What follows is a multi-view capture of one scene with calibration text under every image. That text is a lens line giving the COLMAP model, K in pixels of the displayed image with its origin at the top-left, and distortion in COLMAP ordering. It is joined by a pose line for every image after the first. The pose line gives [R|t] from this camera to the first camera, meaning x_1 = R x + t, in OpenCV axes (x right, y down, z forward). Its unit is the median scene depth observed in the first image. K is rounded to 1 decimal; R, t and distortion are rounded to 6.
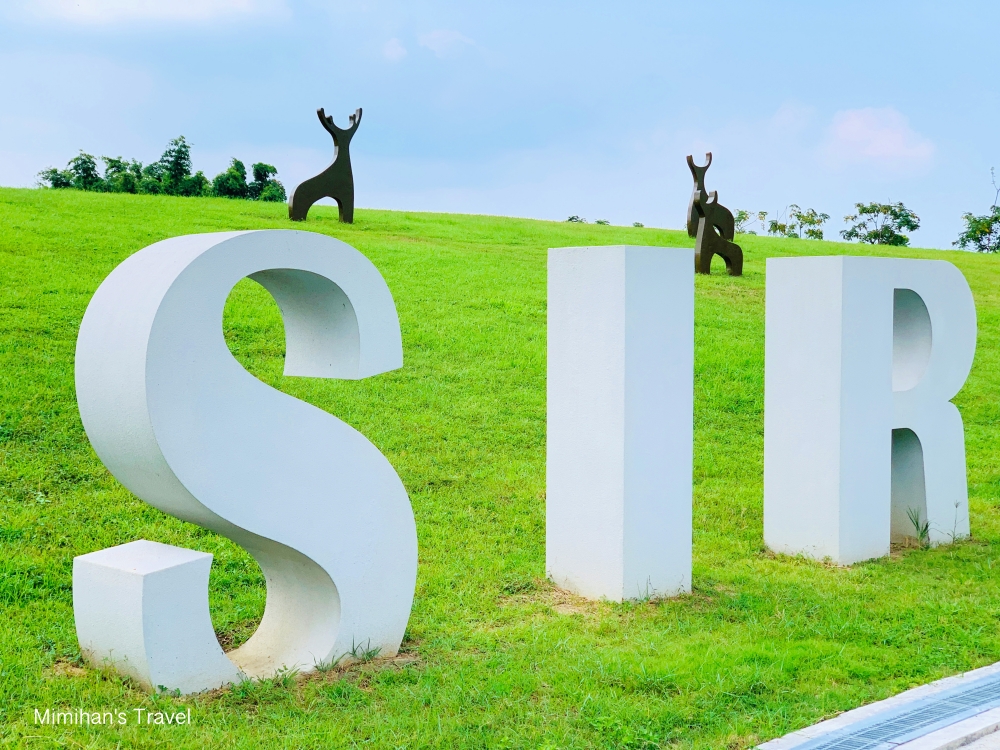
lens RADIAL K [[1511.4, 0, 499.7], [0, 1511.4, 375.2], [0, 0, 1]] dist [-0.026652, 0.000000]
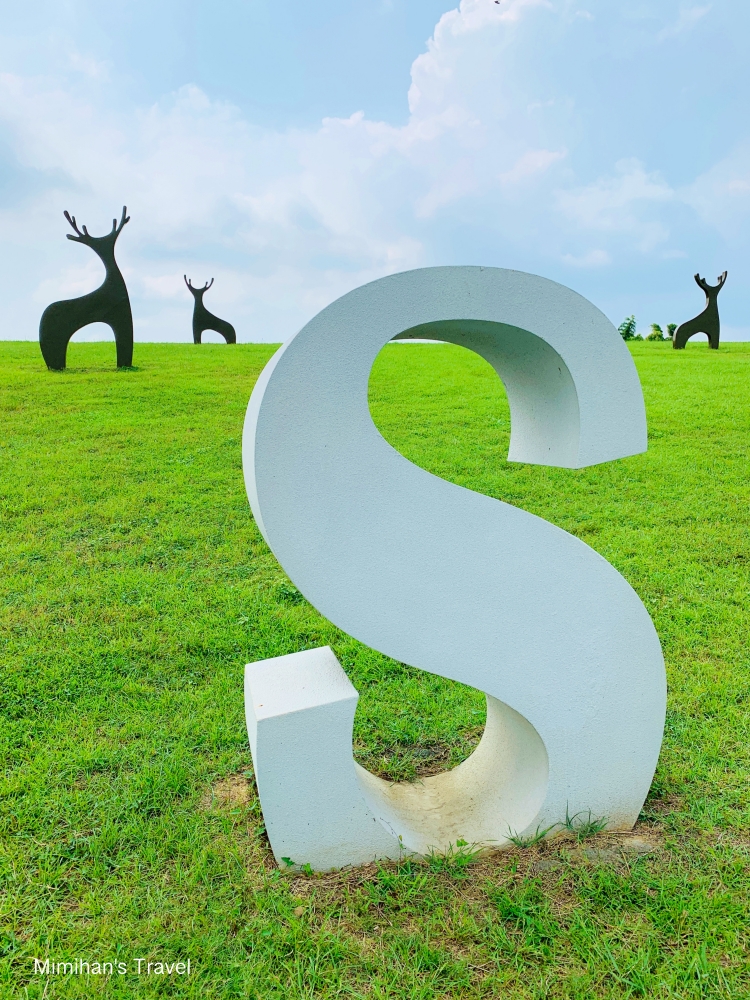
lens RADIAL K [[767.6, 0, 378.9], [0, 767.6, 490.8], [0, 0, 1]] dist [0.010184, -0.002799]
pose [[0.861529, 0.027938, -0.506940, 0.005245], [-0.000011, 0.998486, 0.055009, -0.002677], [0.507709, -0.047386, 0.860225, 0.223587]]
